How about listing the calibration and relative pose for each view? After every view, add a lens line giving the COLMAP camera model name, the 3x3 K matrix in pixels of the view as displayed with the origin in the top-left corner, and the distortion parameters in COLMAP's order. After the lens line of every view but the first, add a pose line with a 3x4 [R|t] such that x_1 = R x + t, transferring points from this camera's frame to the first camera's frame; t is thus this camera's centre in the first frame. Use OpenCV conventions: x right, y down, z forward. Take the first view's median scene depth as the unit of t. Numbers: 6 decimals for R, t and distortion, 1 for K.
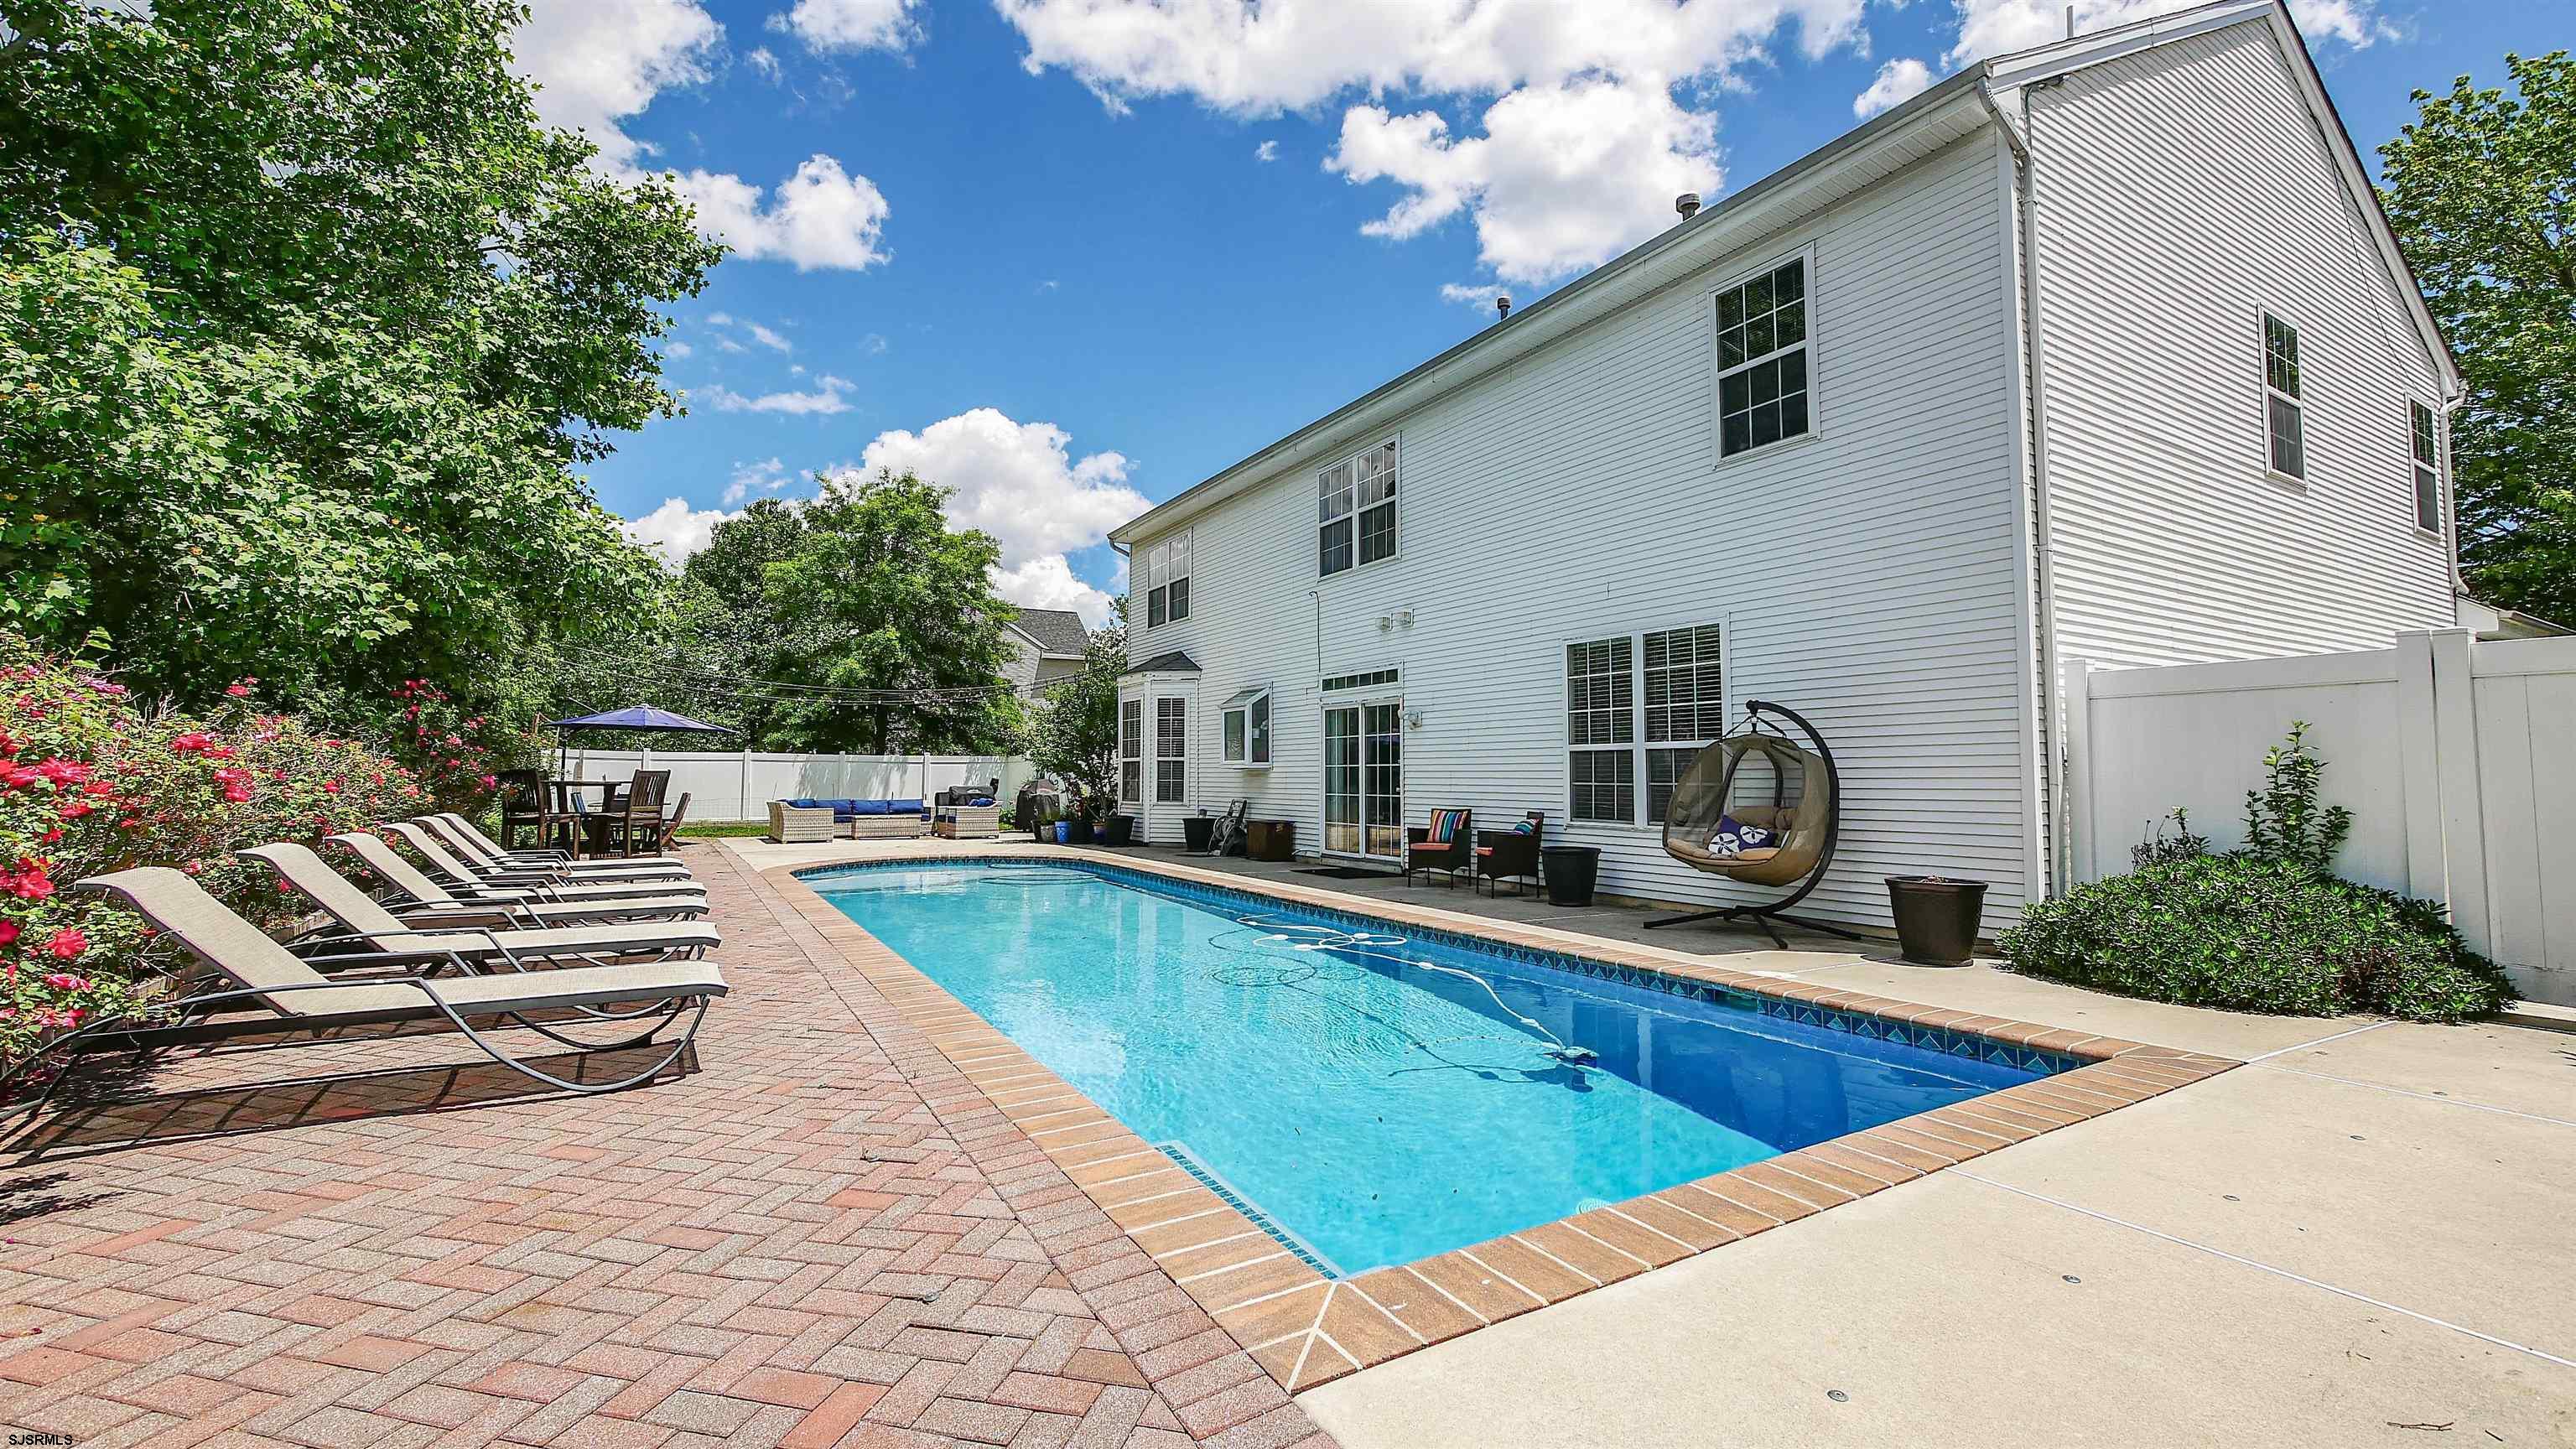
lens RADIAL K [[1065.3, 0, 1288.9], [0, 1065.3, 725.7], [0, 0, 1]] dist [-0.006184, 0.000288]
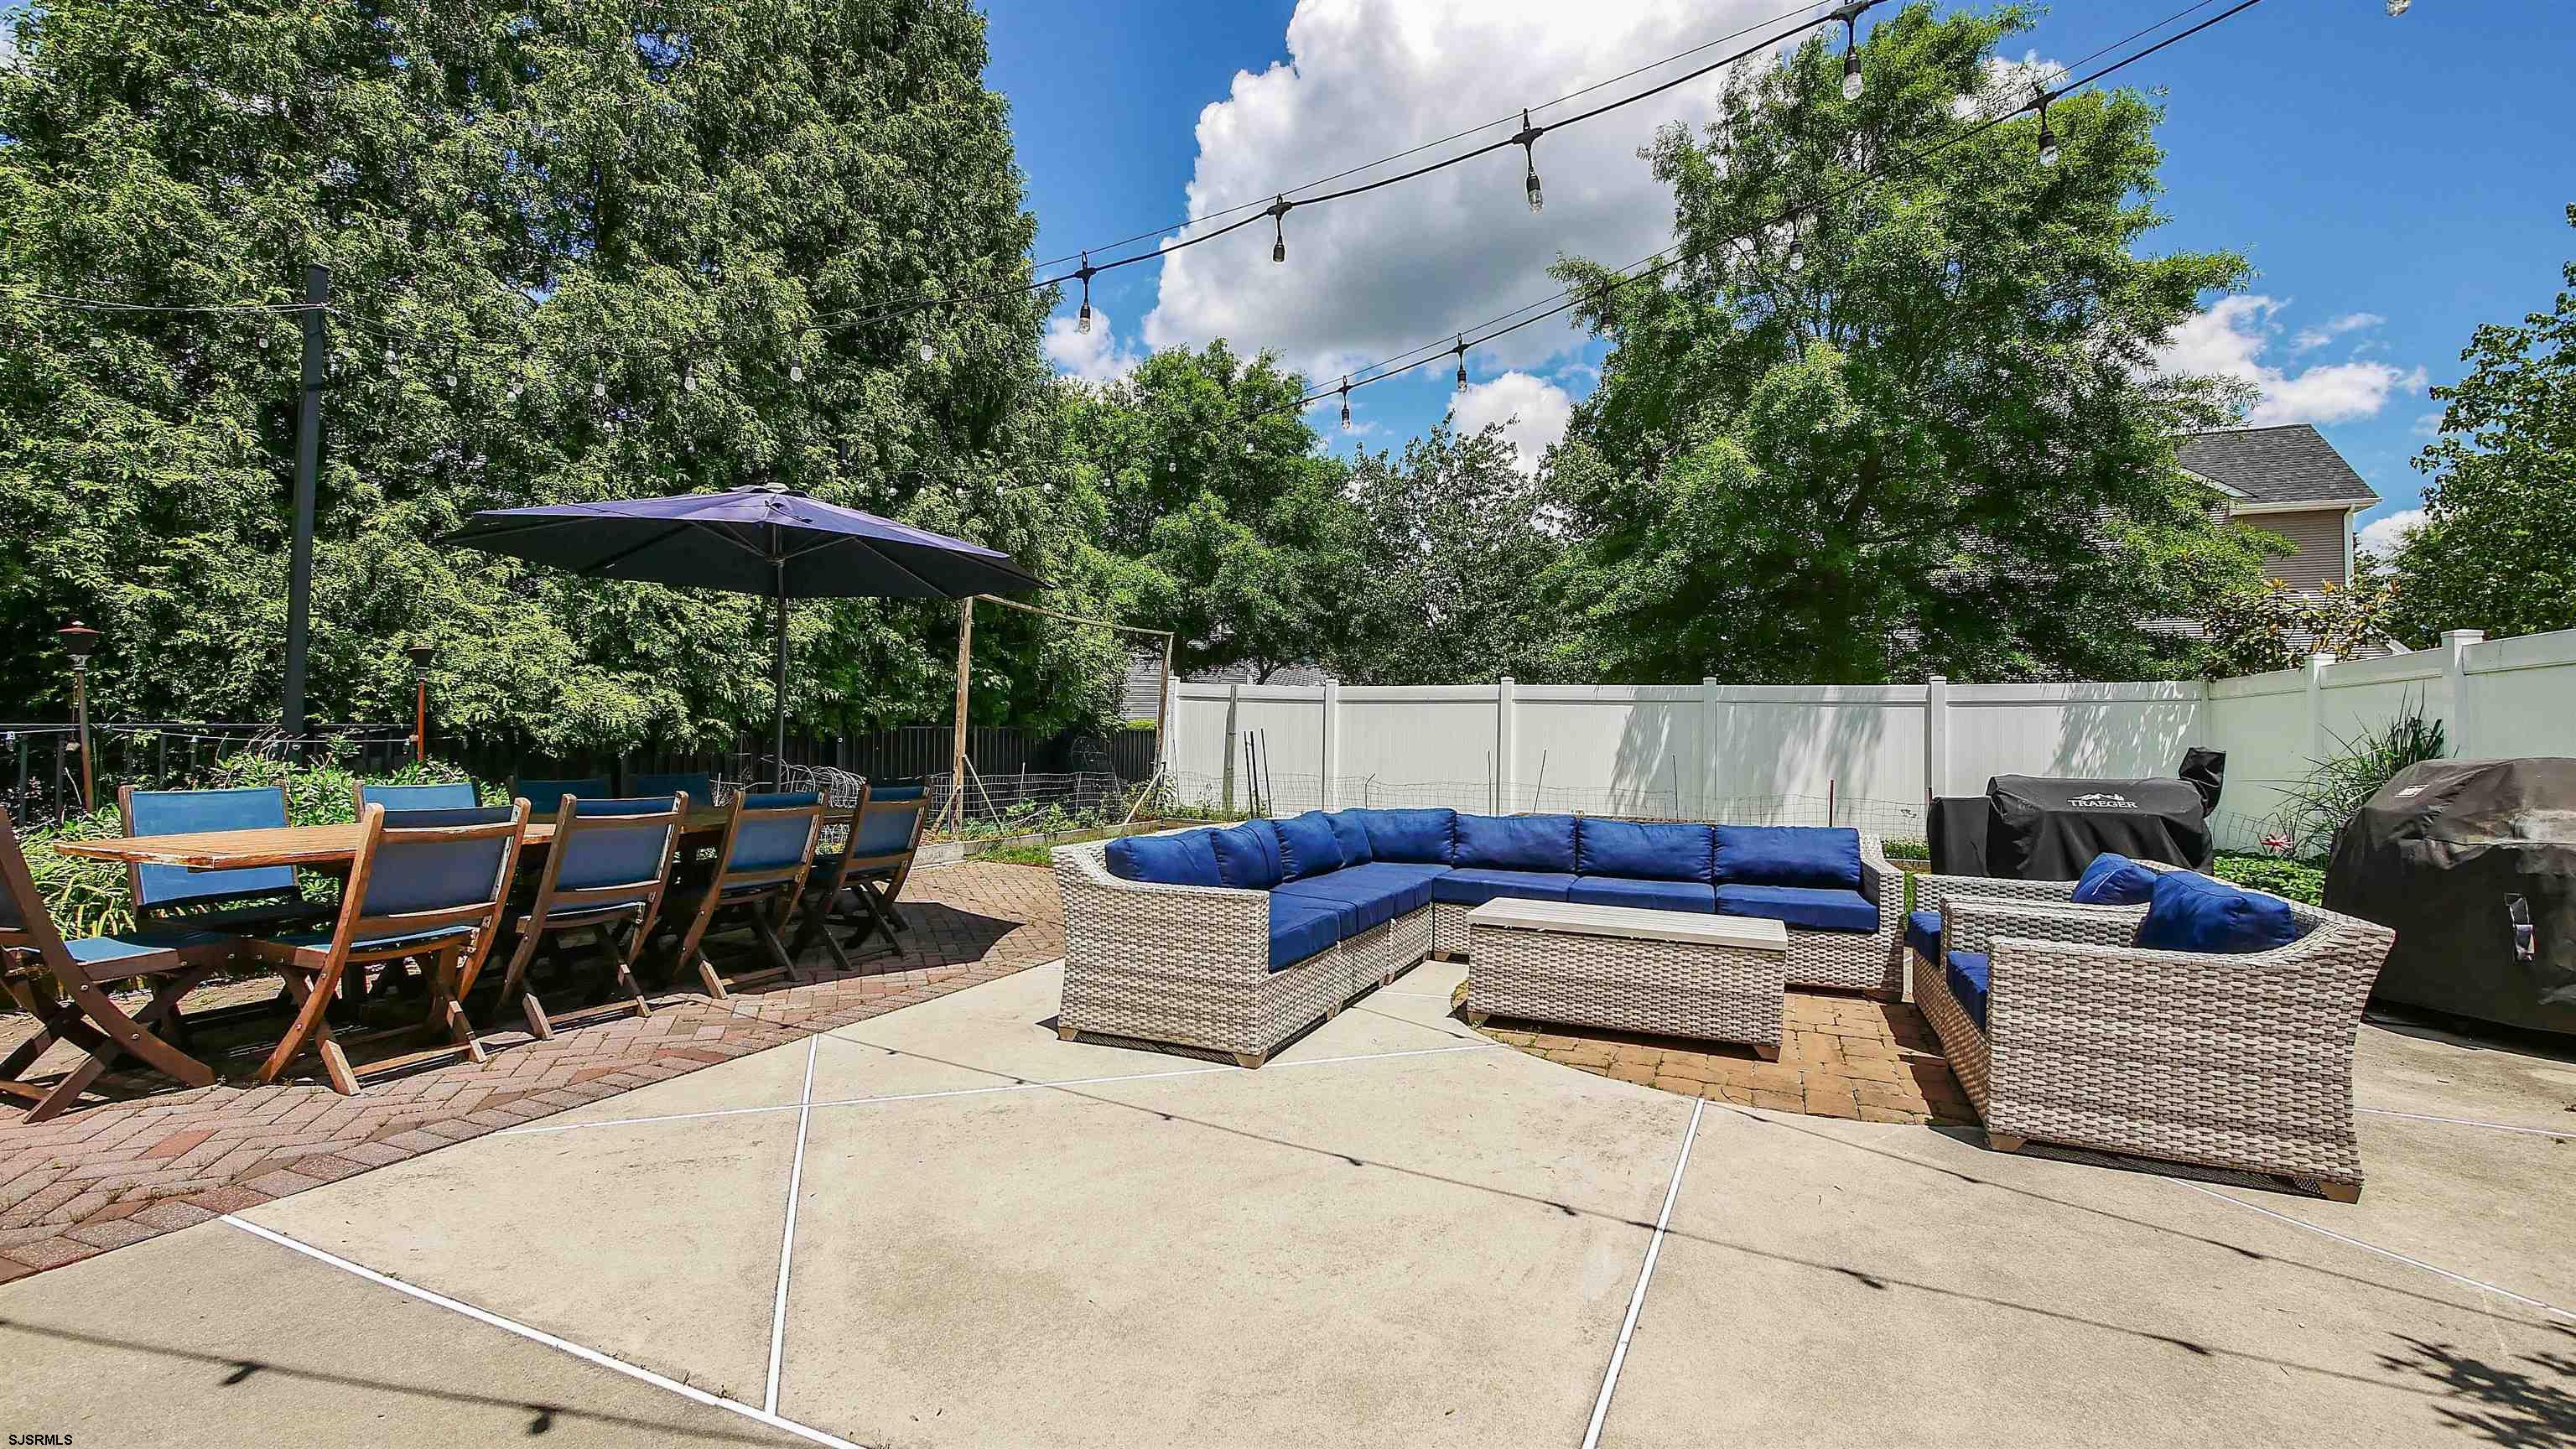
lens RADIAL K [[1065.3, 0, 1290.6], [0, 1065.3, 727.1], [0, 0, 1]] dist [-0.006184, 0.000288]
pose [[0.599027, -0.000093, -0.800729, -0.254555], [0.028897, 0.999351, 0.021501, 0.041123], [0.800207, -0.036018, 0.598641, 0.854150]]
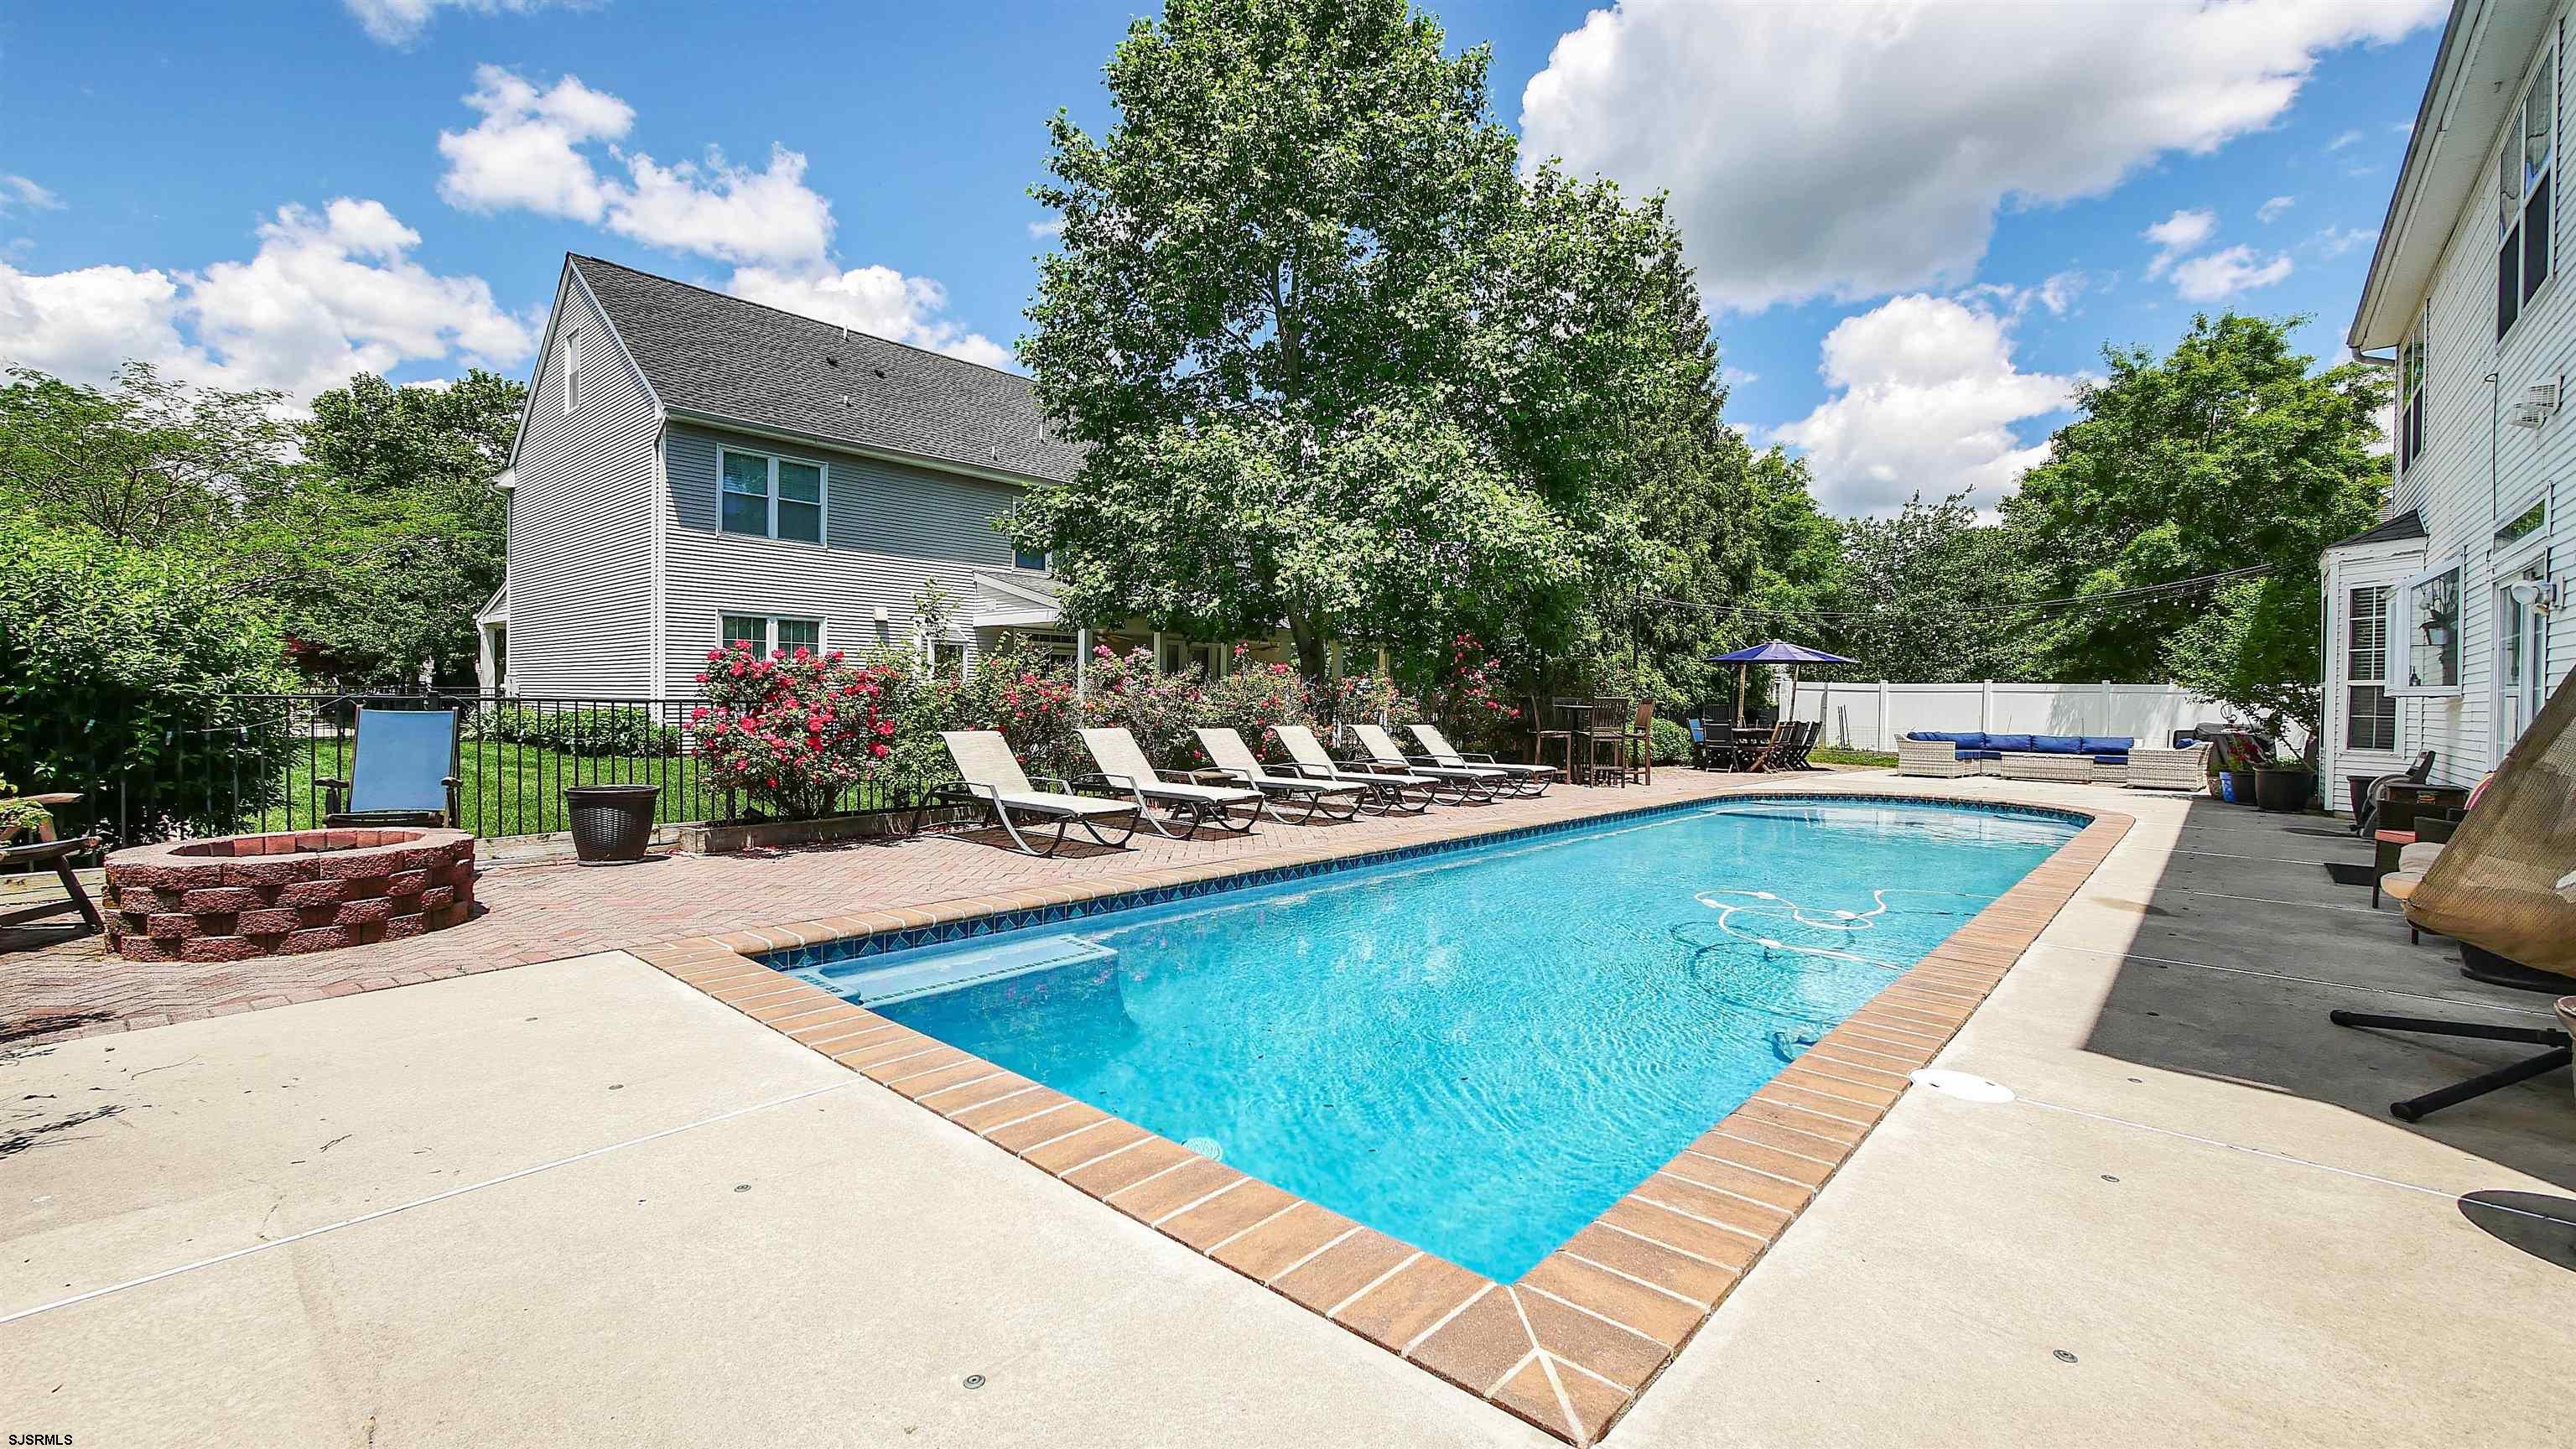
lens RADIAL K [[1065.3, 0, 1275.6], [0, 1065.3, 716.0], [0, 0, 1]] dist [-0.006184, 0.000288]
pose [[0.290006, 0.015277, -0.956903, 0.267091], [0.034096, 0.999073, 0.026284, 0.010780], [0.956417, -0.040249, 0.289217, 0.174575]]
